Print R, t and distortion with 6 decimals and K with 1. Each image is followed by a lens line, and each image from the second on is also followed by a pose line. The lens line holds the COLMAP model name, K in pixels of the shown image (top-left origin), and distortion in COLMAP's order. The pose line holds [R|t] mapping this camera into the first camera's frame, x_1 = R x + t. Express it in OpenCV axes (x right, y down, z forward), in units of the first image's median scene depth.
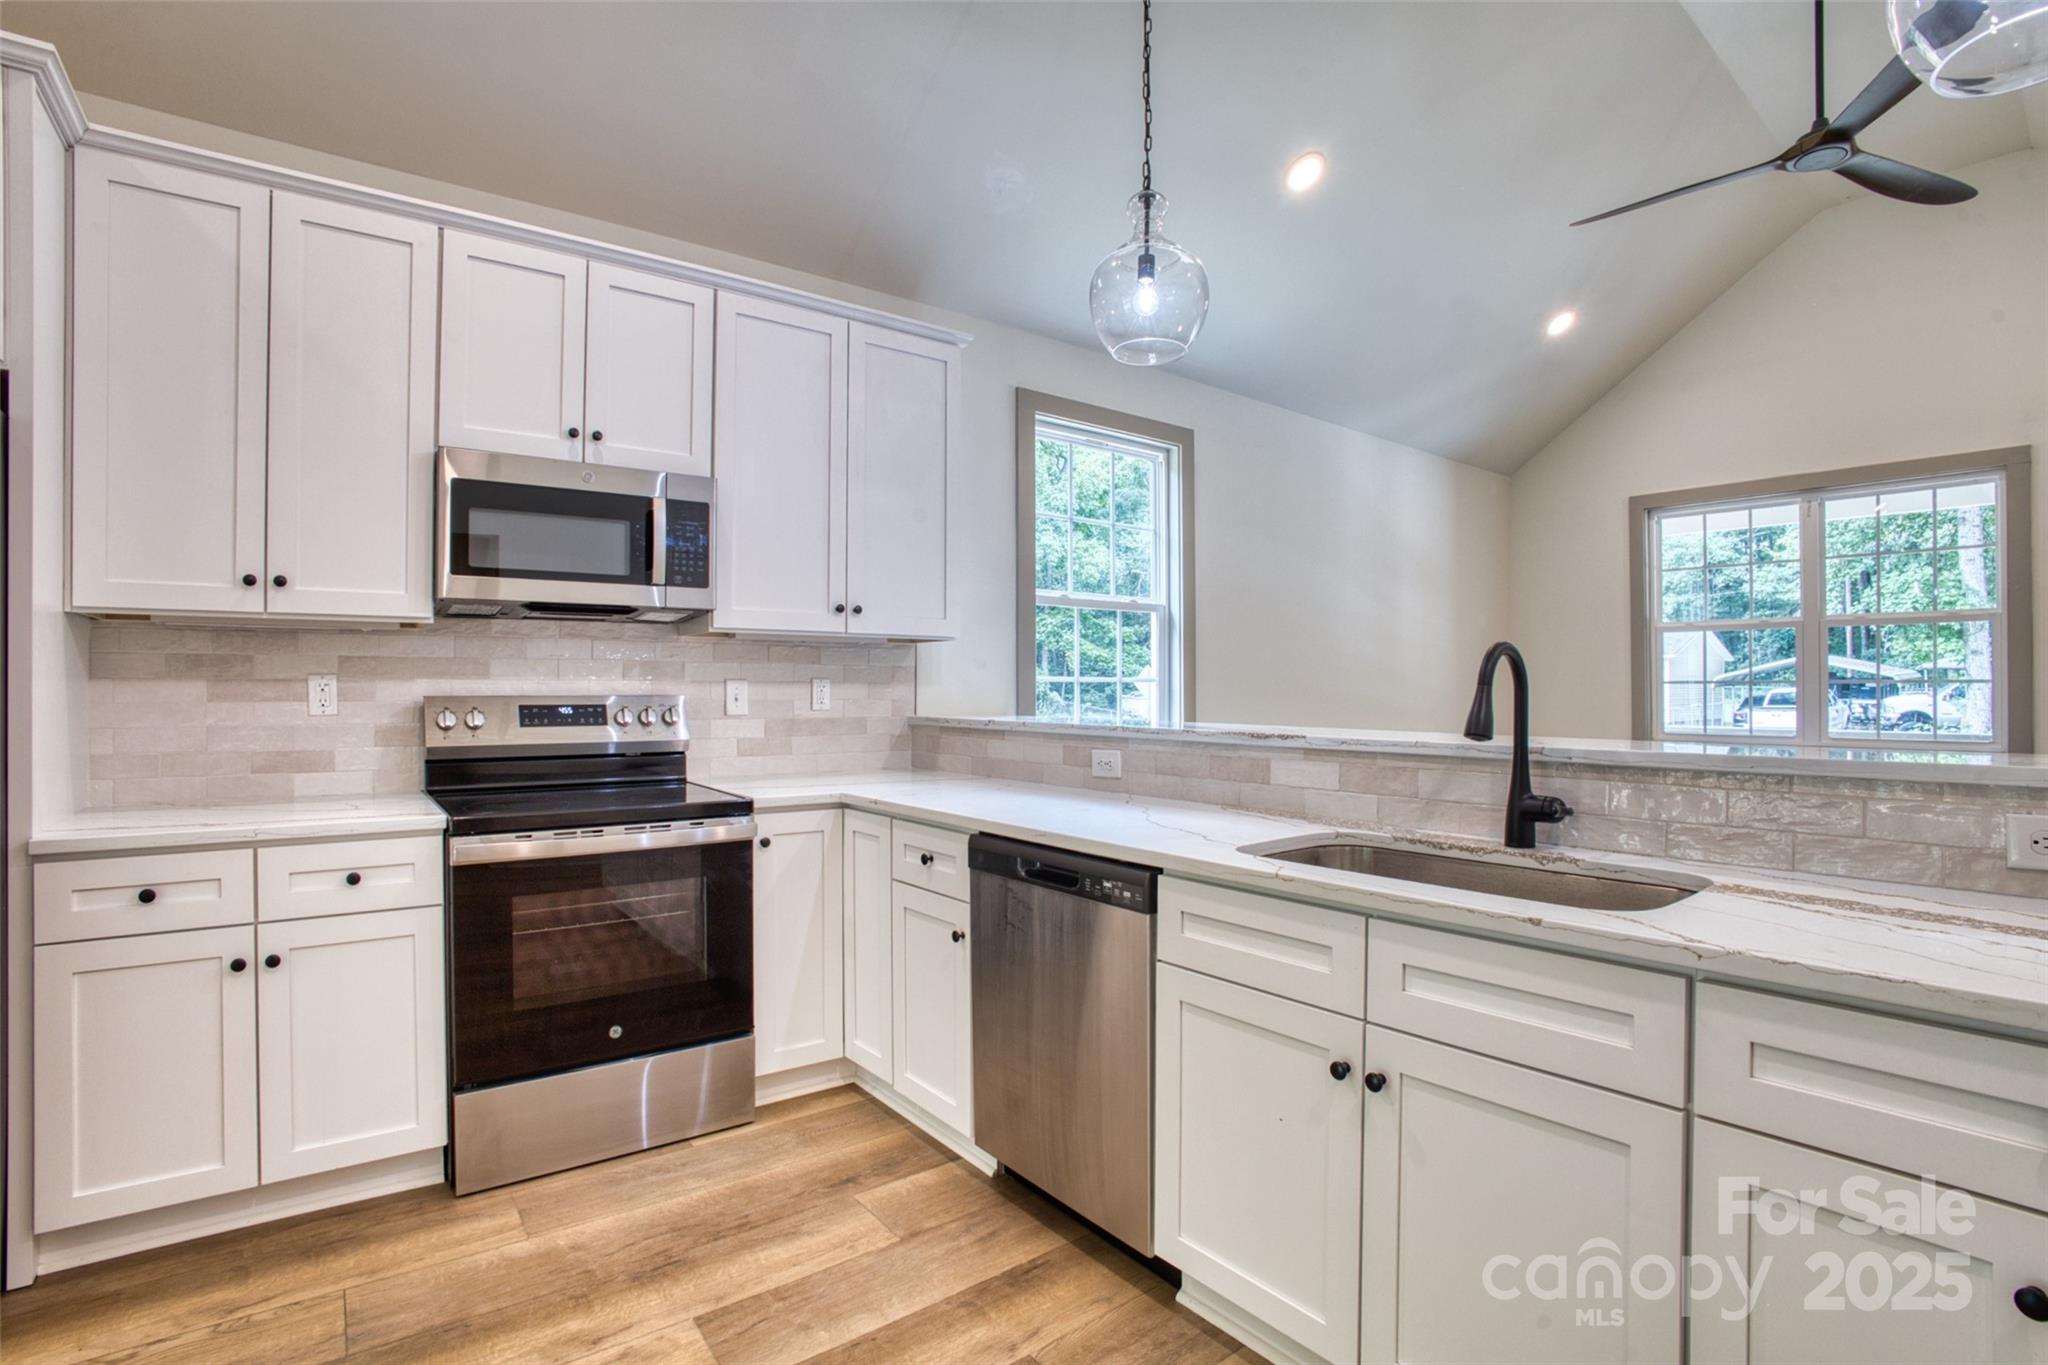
lens RADIAL K [[971.0, 0, 1033.2], [0, 971.0, 685.8], [0, 0, 1]] dist [-0.124188, 0.033596]
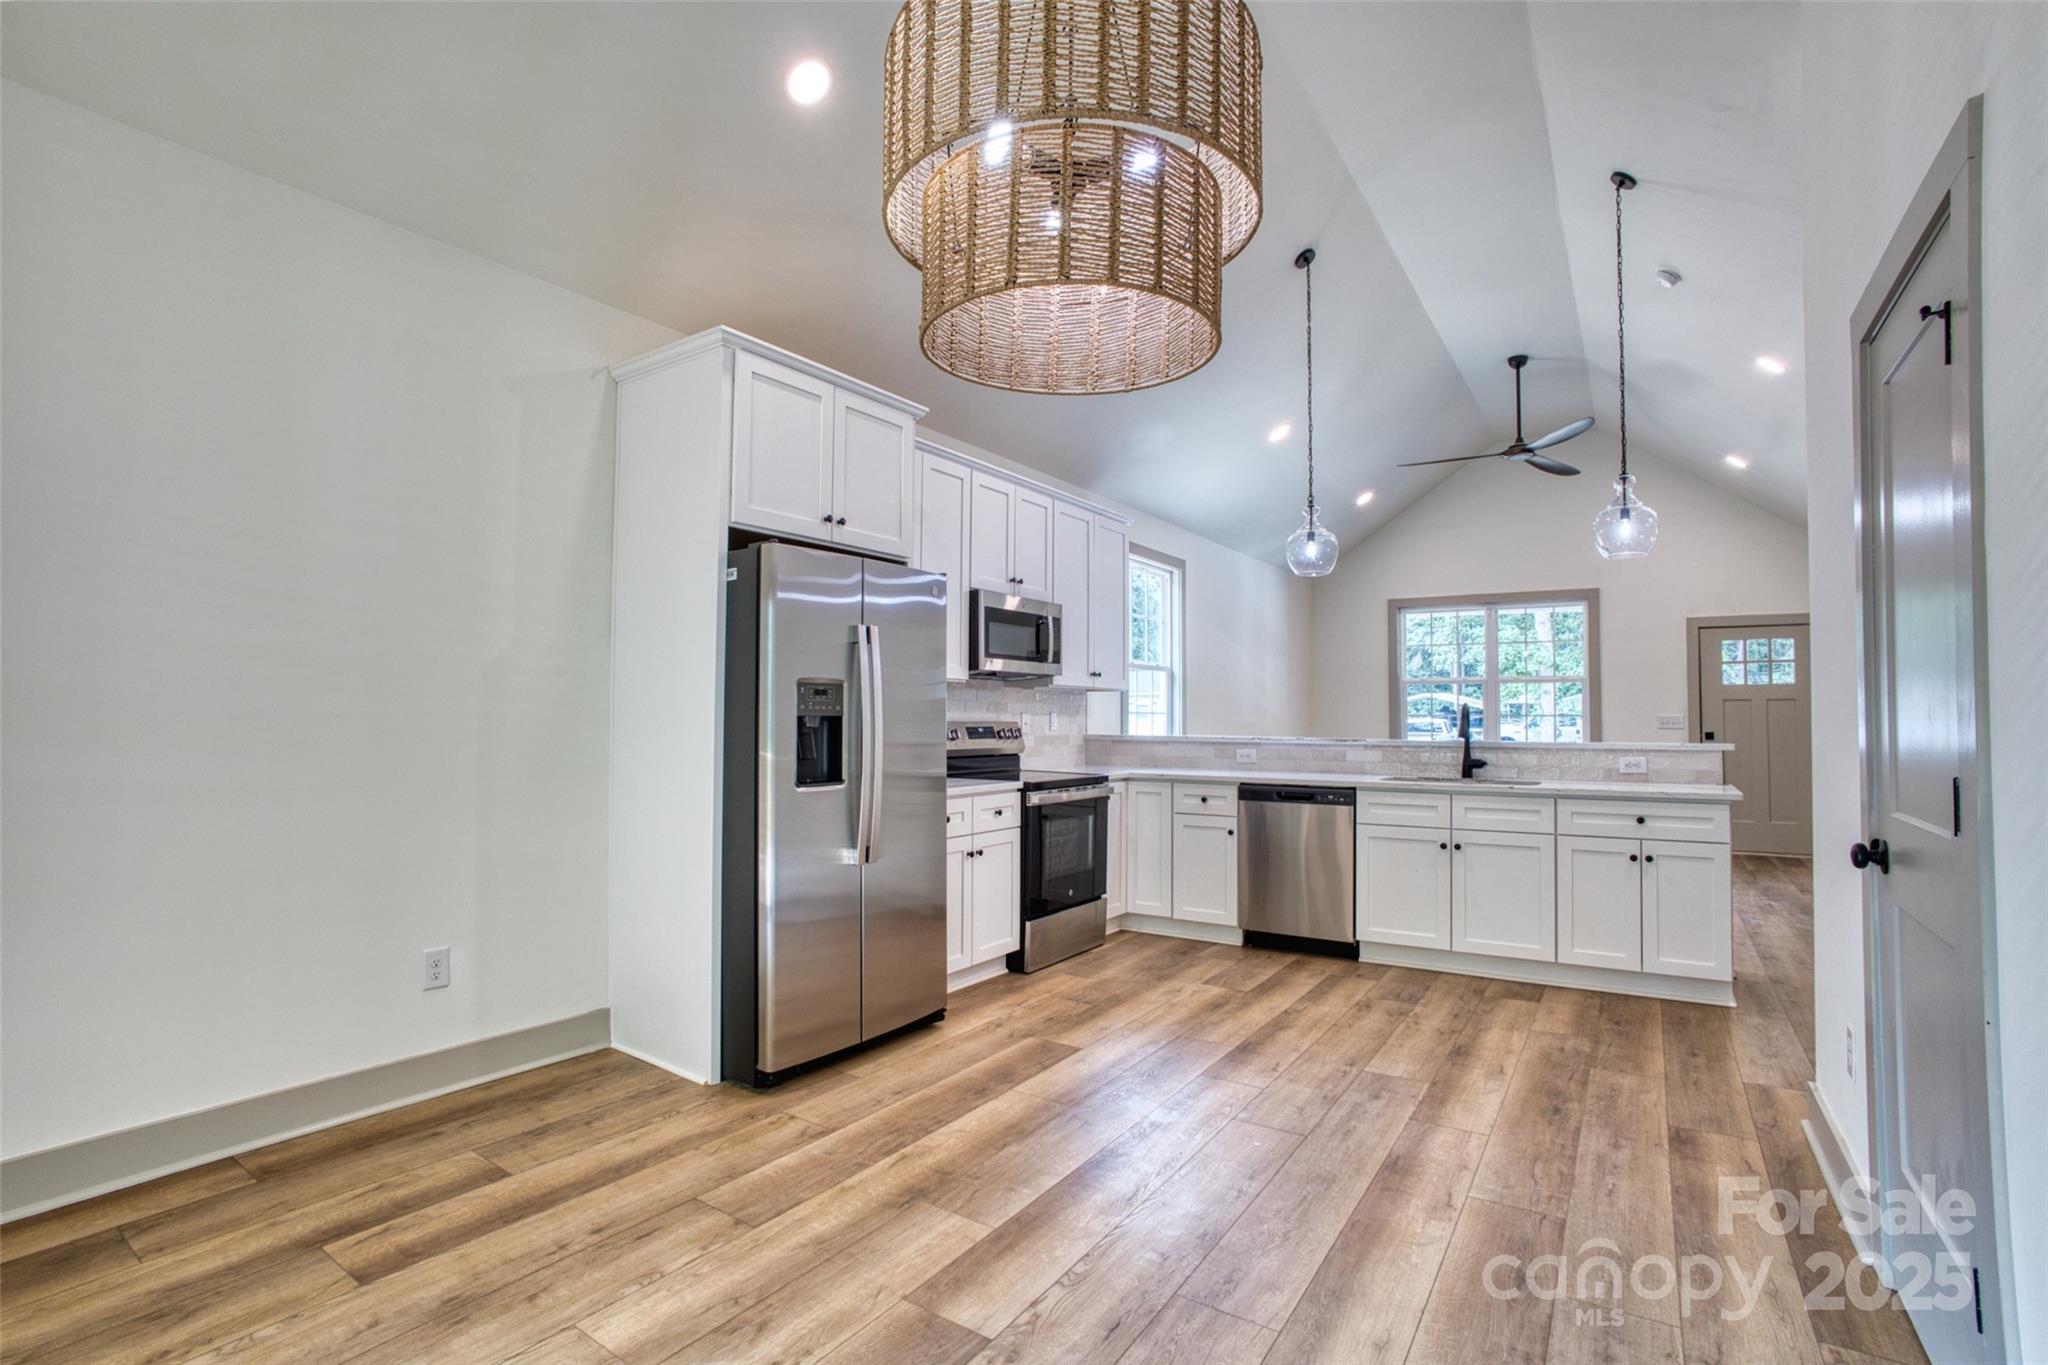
lens RADIAL K [[975.8, 0, 993.4], [0, 975.8, 681.9], [0, 0, 1]] dist [-0.145794, 0.033357]
pose [[0.956520, 0.017868, 0.291118, -1.087037], [-0.008211, 0.999376, -0.034358, -0.001057], [-0.291550, 0.030474, 0.956070, -0.827477]]
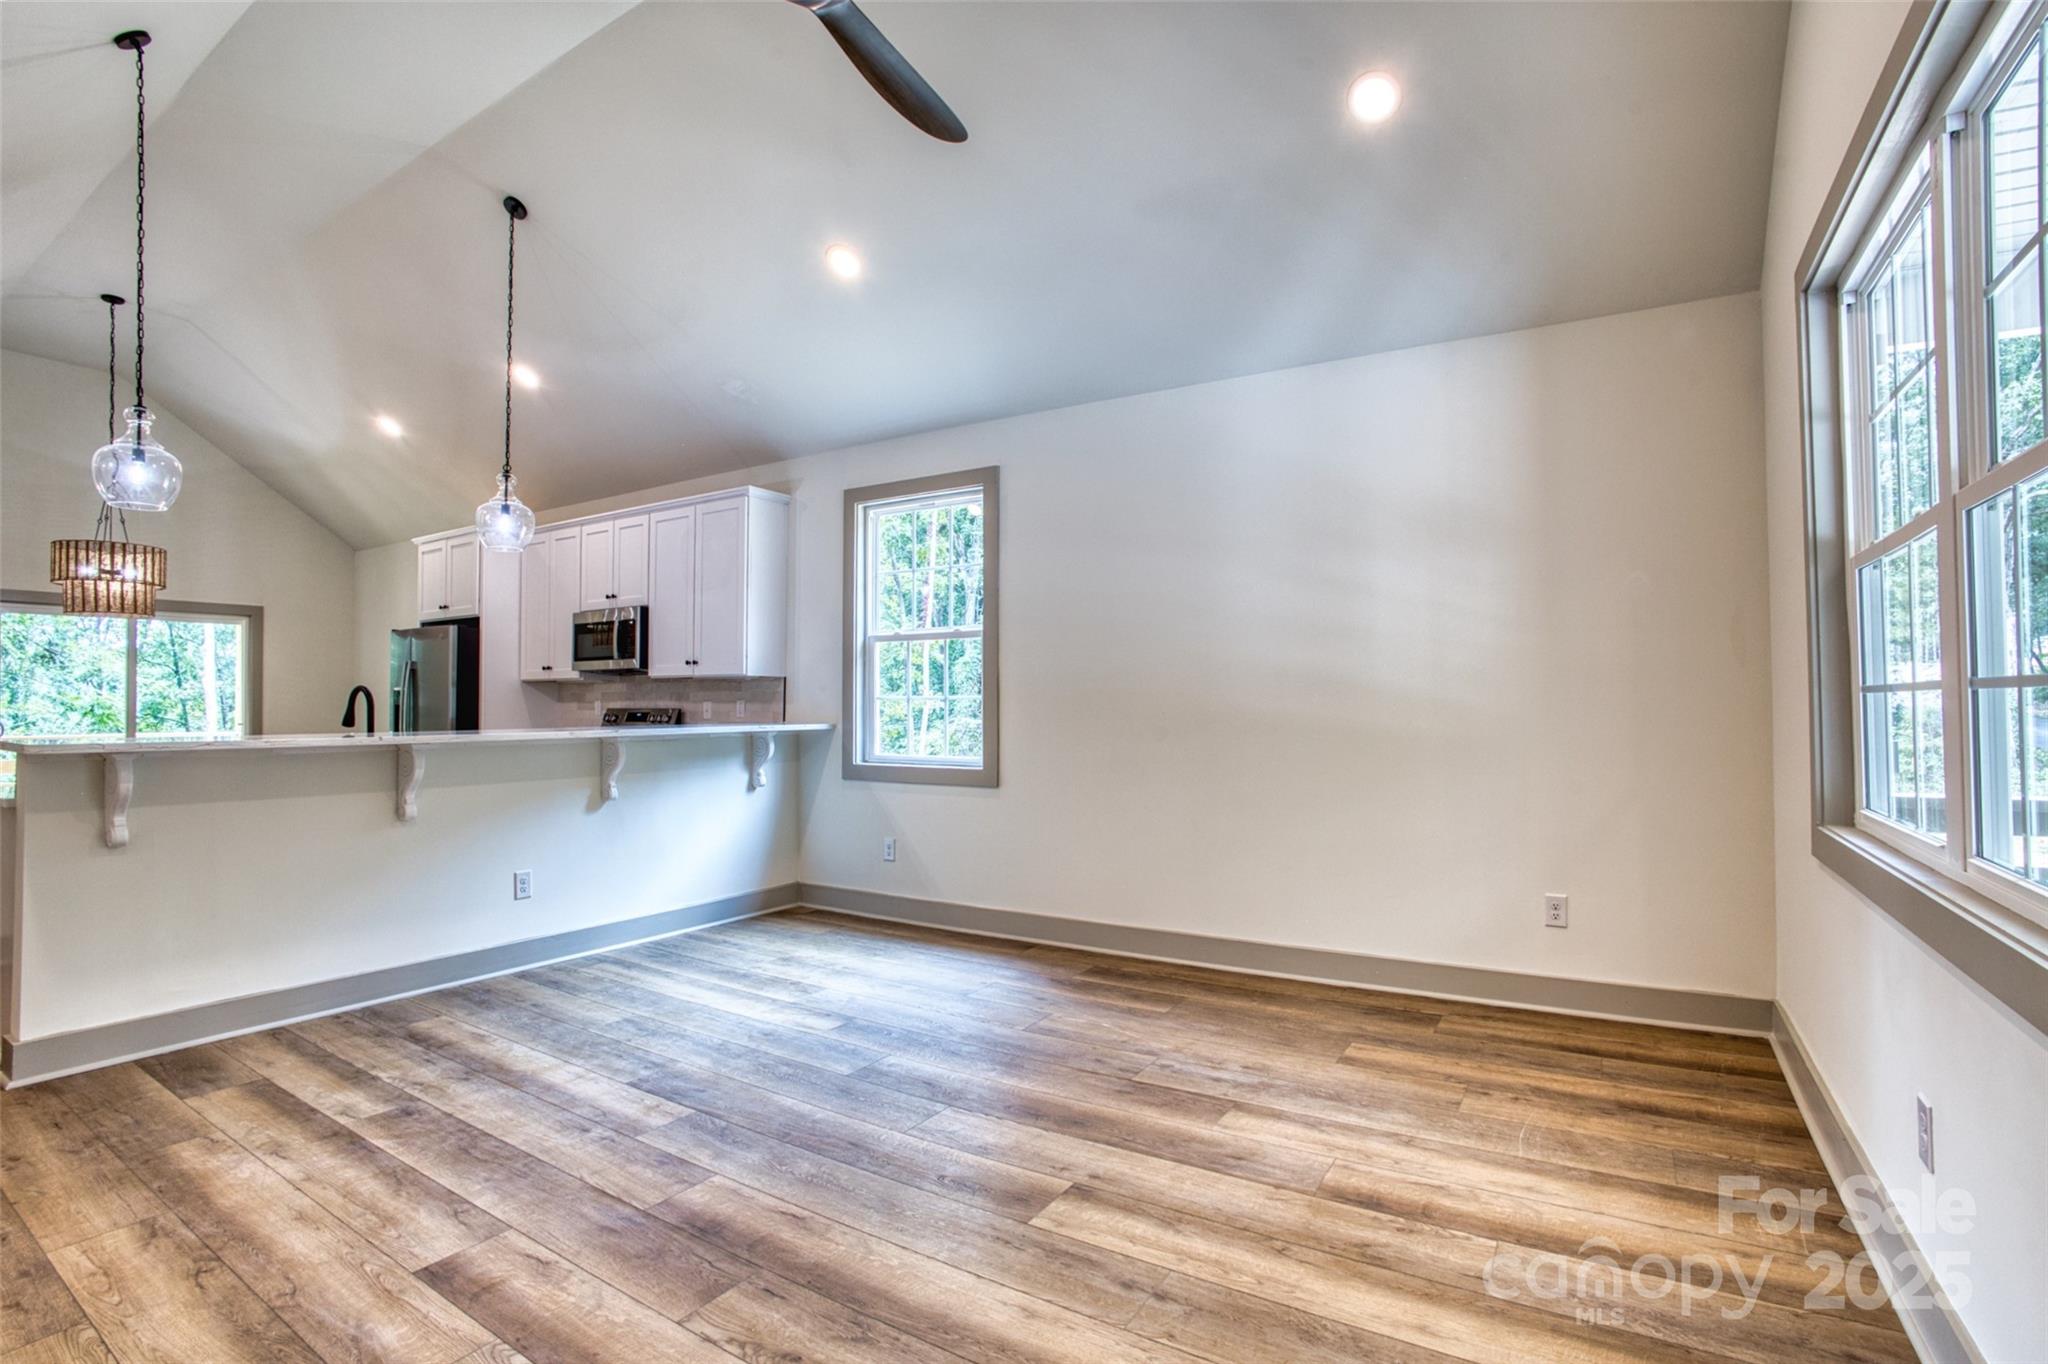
lens RADIAL K [[971.0, 0, 1033.2], [0, 971.0, 685.3], [0, 0, 1]] dist [-0.124188, 0.033596]
pose [[0.349358, -0.015973, -0.936853, 2.123830], [0.003646, 0.999870, -0.015688, -0.004397], [0.936982, 0.002065, 0.349371, 1.174178]]
